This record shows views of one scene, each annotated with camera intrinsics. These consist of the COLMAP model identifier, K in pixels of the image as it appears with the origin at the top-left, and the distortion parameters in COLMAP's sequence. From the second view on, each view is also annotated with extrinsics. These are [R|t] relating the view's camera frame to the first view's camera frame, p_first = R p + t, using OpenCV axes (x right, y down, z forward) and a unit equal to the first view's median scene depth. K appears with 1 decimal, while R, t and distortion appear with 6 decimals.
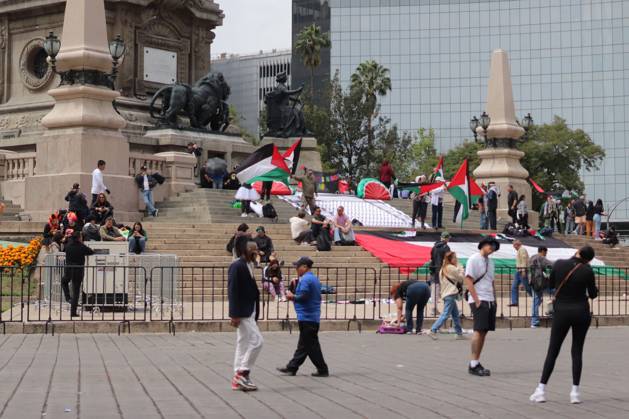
lens RADIAL K [[1432.7, 0, 314.5], [0, 1432.7, 209.5], [0, 0, 1]] dist [-0.018128, -0.134396]
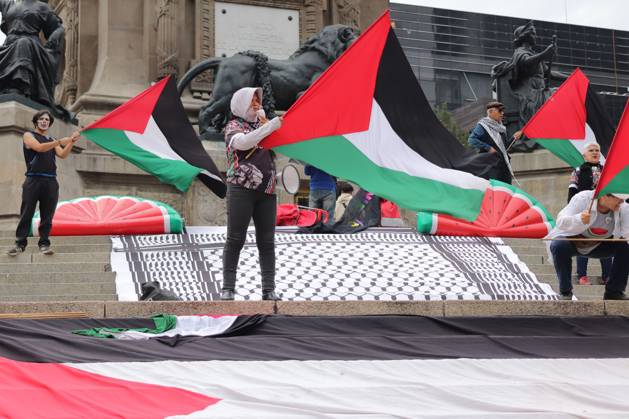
lens RADIAL K [[1335.0, 0, 250.6], [0, 1335.0, 208.6], [0, 0, 1]] dist [-0.012099, 0.091006]
pose [[0.859632, -0.092492, -0.502473, 0.132328], [0.040481, 0.992716, -0.113477, 0.016760], [0.509308, 0.077208, 0.857114, 0.613591]]
